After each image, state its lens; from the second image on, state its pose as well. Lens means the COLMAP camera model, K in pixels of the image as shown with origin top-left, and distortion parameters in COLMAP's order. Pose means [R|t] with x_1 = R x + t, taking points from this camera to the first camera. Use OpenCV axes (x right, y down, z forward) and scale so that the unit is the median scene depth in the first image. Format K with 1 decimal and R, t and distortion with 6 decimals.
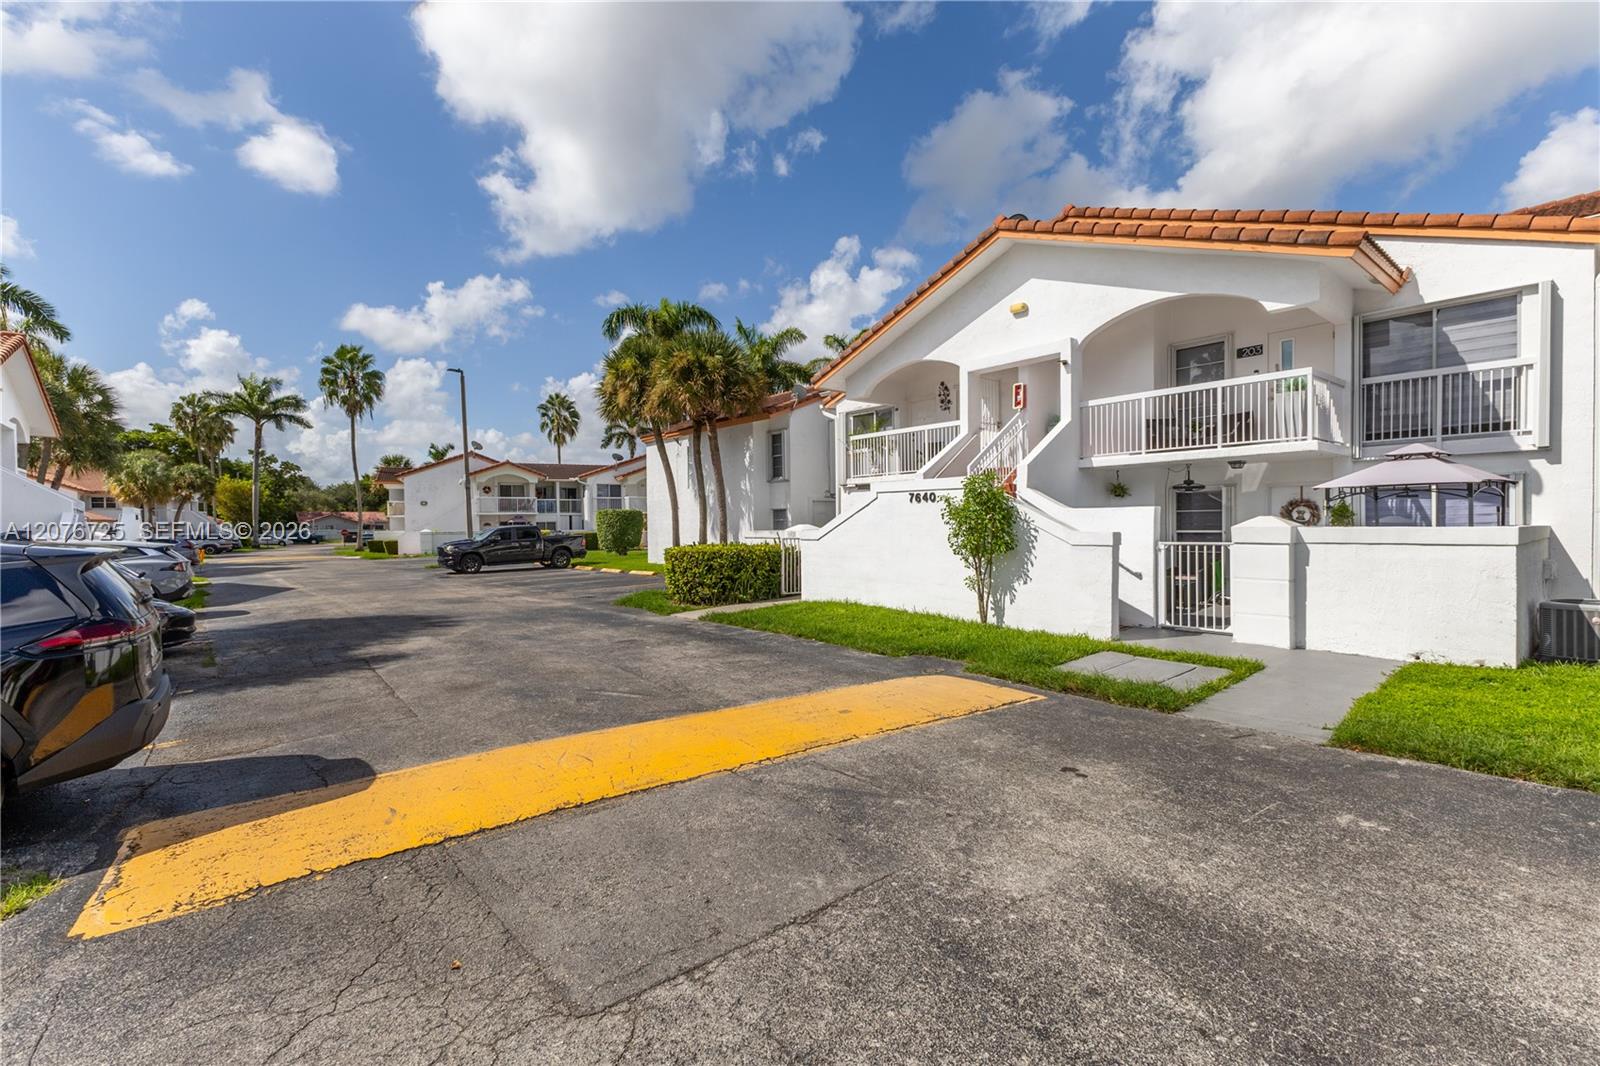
lens RADIAL K [[704.2, 0, 809.9], [0, 704.2, 540.9], [0, 0, 1]] dist [0.010491, -0.000267]
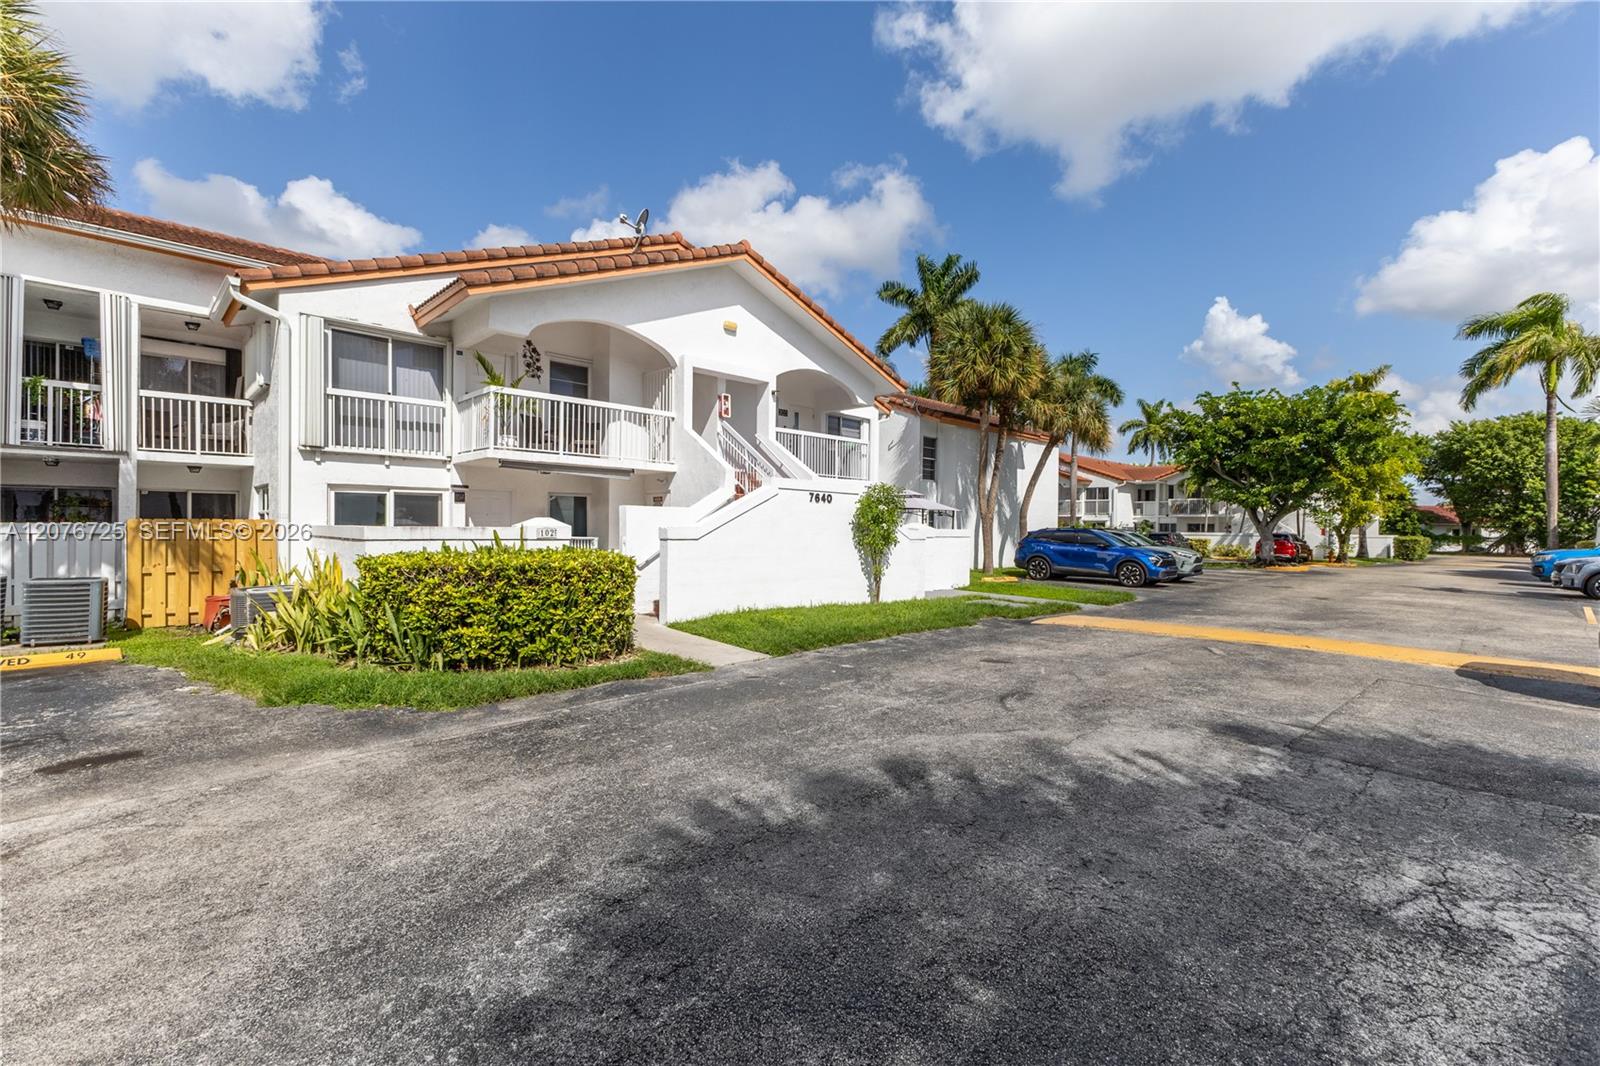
lens RADIAL K [[704.2, 0, 809.9], [0, 704.2, 540.9], [0, 0, 1]] dist [0.010491, -0.000267]
pose [[-0.076905, -0.005723, 0.997022, -0.863089], [0.015820, 0.999851, 0.006959, -0.003605], [-0.996913, 0.016308, -0.076803, 1.041671]]
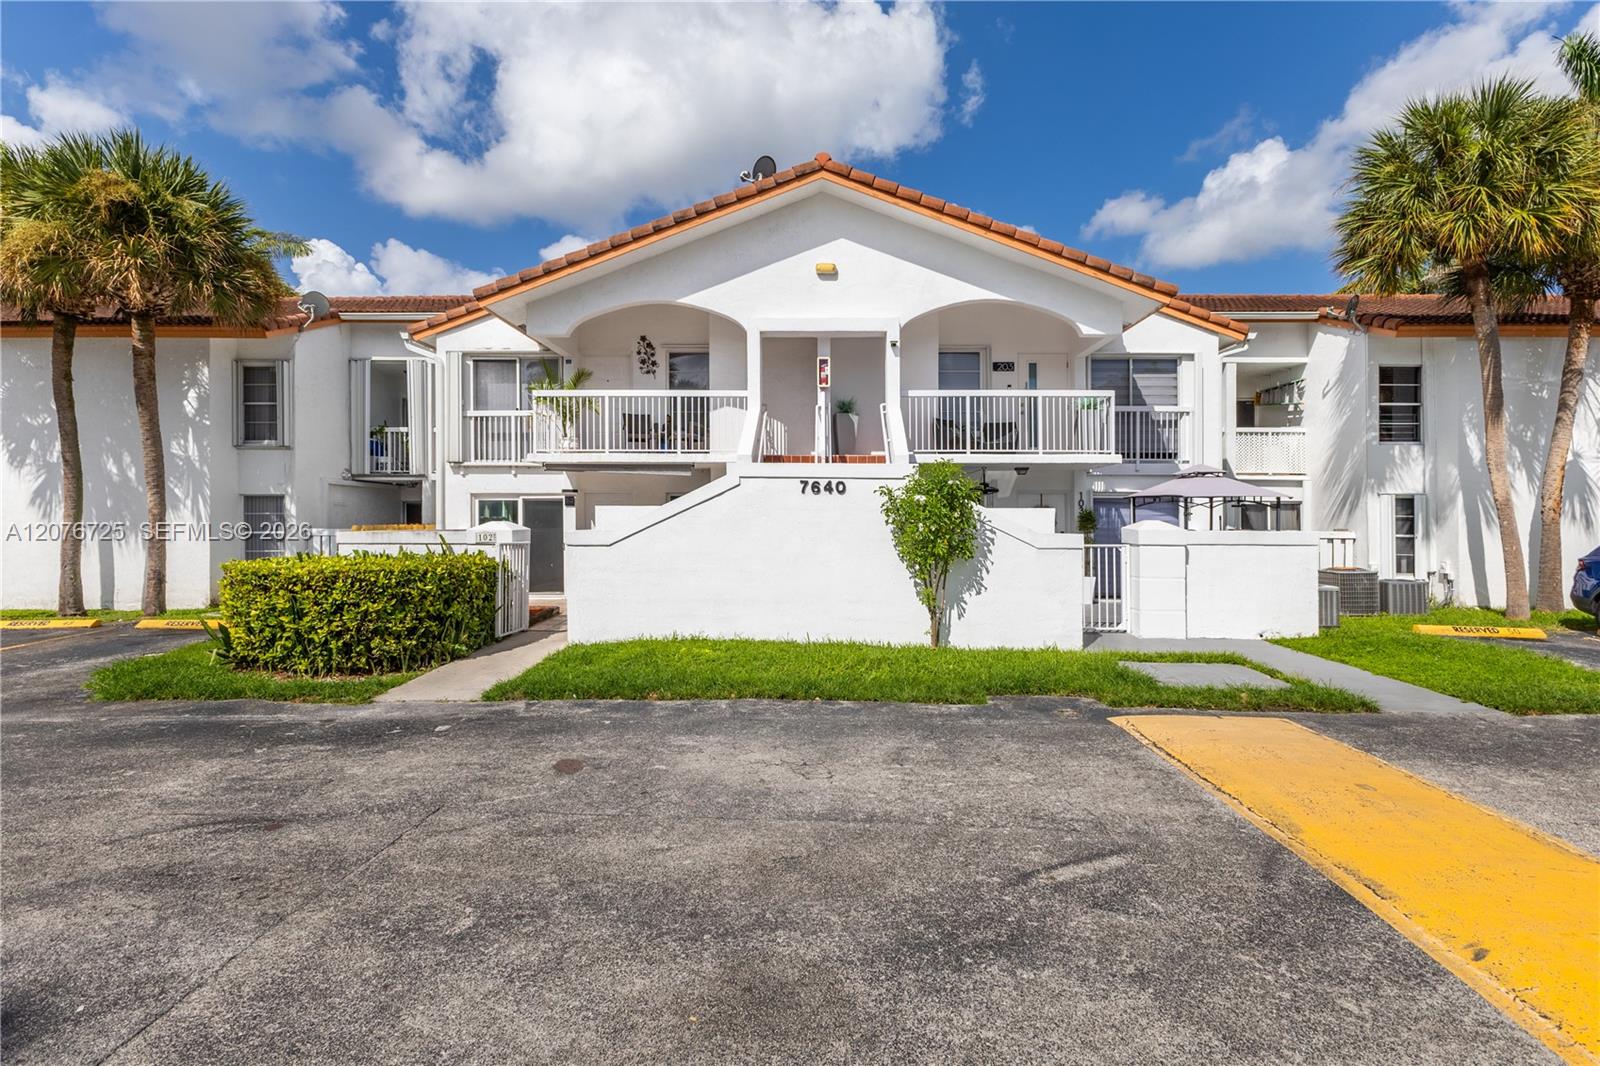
lens RADIAL K [[774.9, 0, 815.3], [0, 774.9, 527.2], [0, 0, 1]] dist [0.005906, -0.000308]
pose [[0.651872, 0.010153, 0.758261, -0.444533], [0.008421, 0.999752, -0.020627, -0.002223], [-0.758282, 0.019831, 0.651624, 0.445639]]
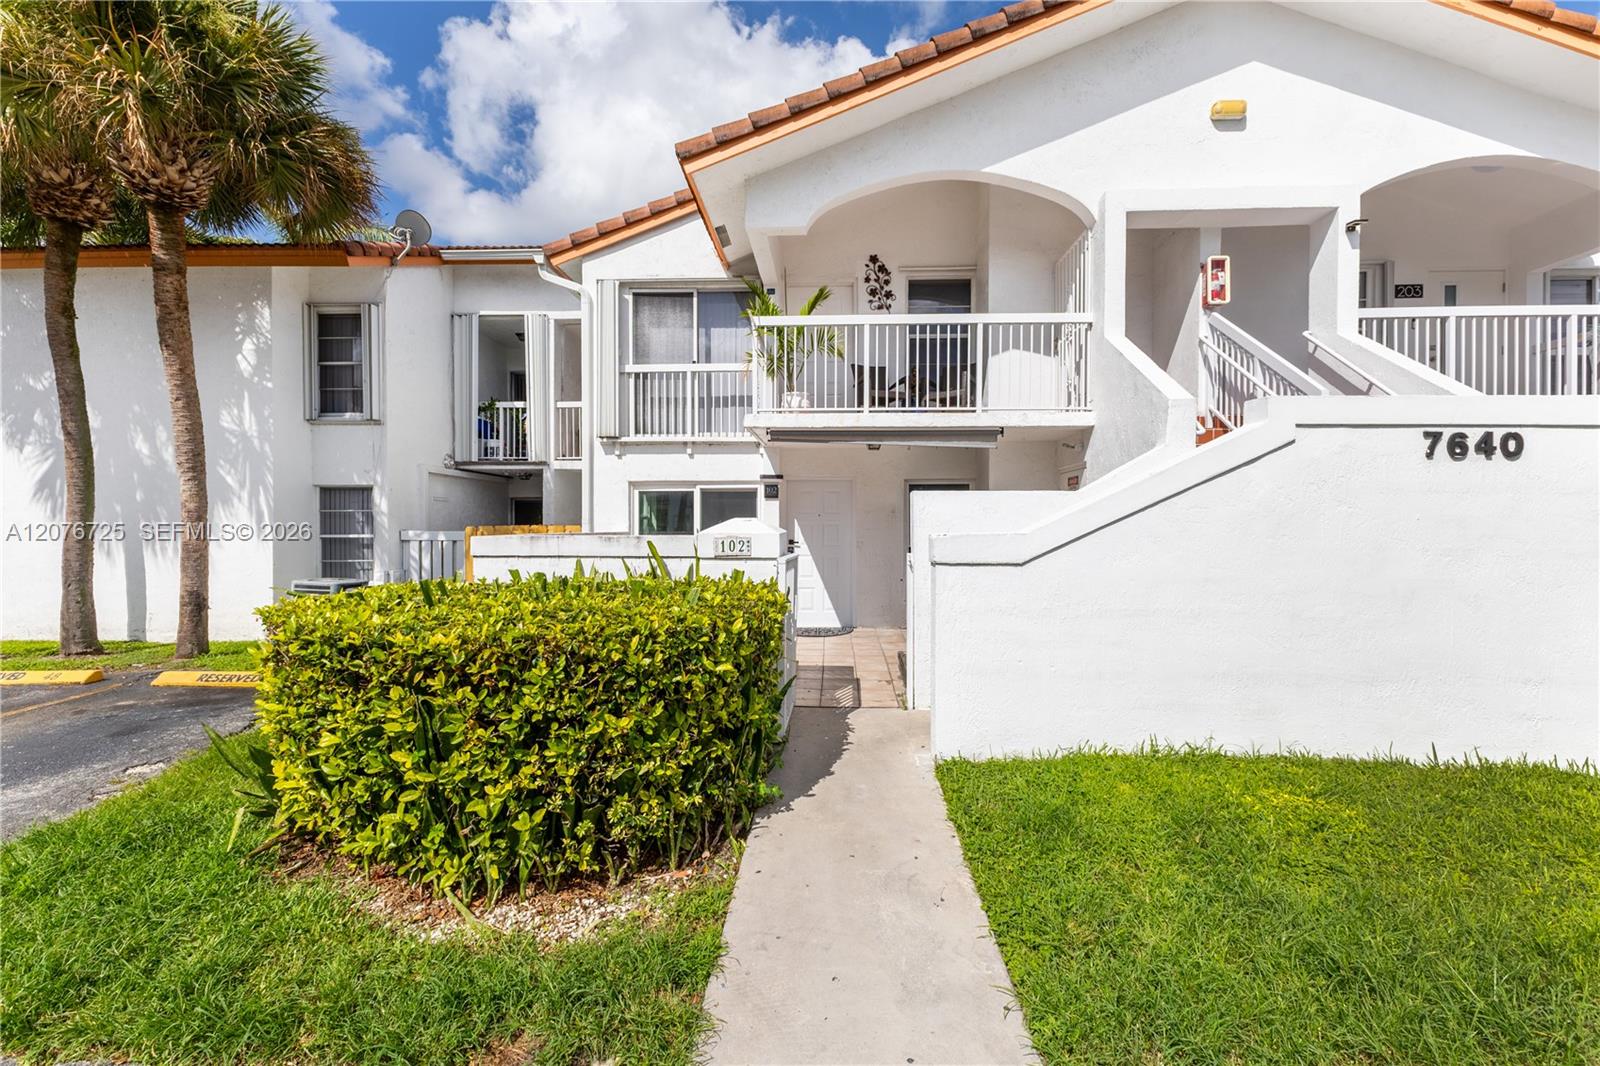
lens RADIAL K [[691.1, 0, 800.0], [0, 691.1, 533.0], [0, 0, 1]] dist [0.010786, -0.000033]
pose [[0.678649, 0.005960, 0.734439, -0.319566], [0.007903, 0.999850, -0.015417, -0.013032], [-0.734420, 0.016267, 0.678500, 0.957585]]
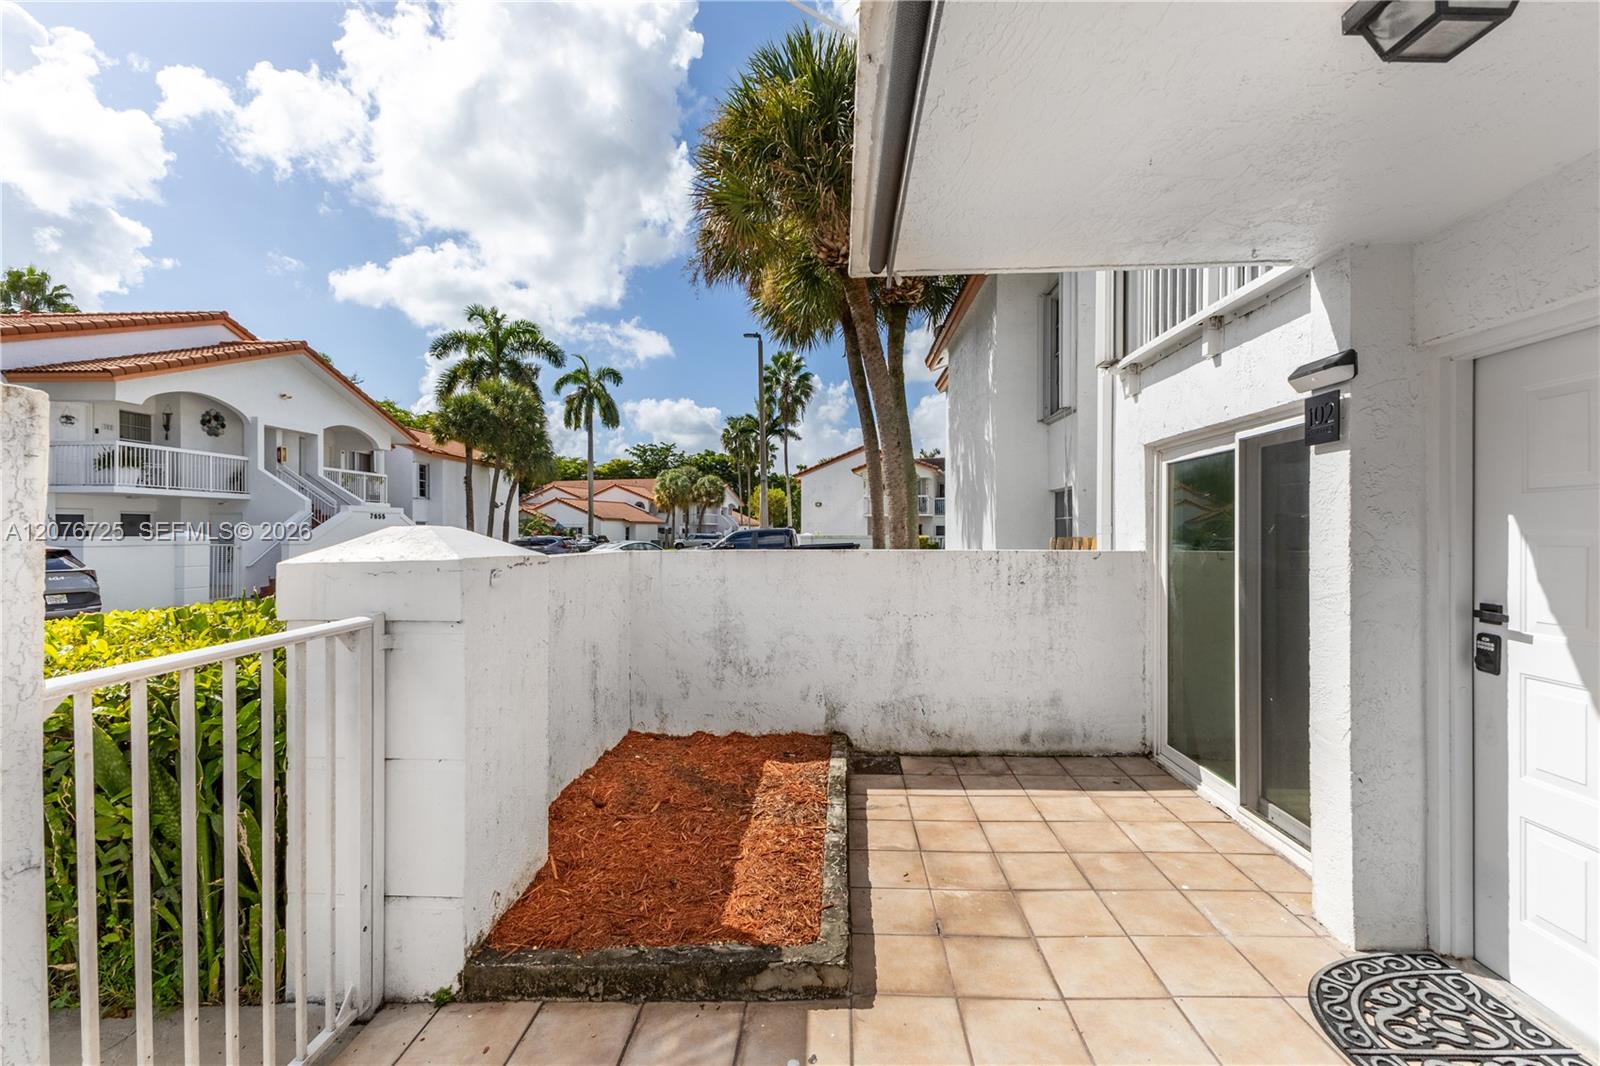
lens RADIAL K [[691.1, 0, 800.0], [0, 691.1, 533.0], [0, 0, 1]] dist [0.010786, -0.000033]
pose [[0.721201, 0.008918, -0.692668, 0.218457], [-0.019837, 0.999773, -0.007783, -0.028443], [0.692441, 0.019354, 0.721214, 1.210430]]
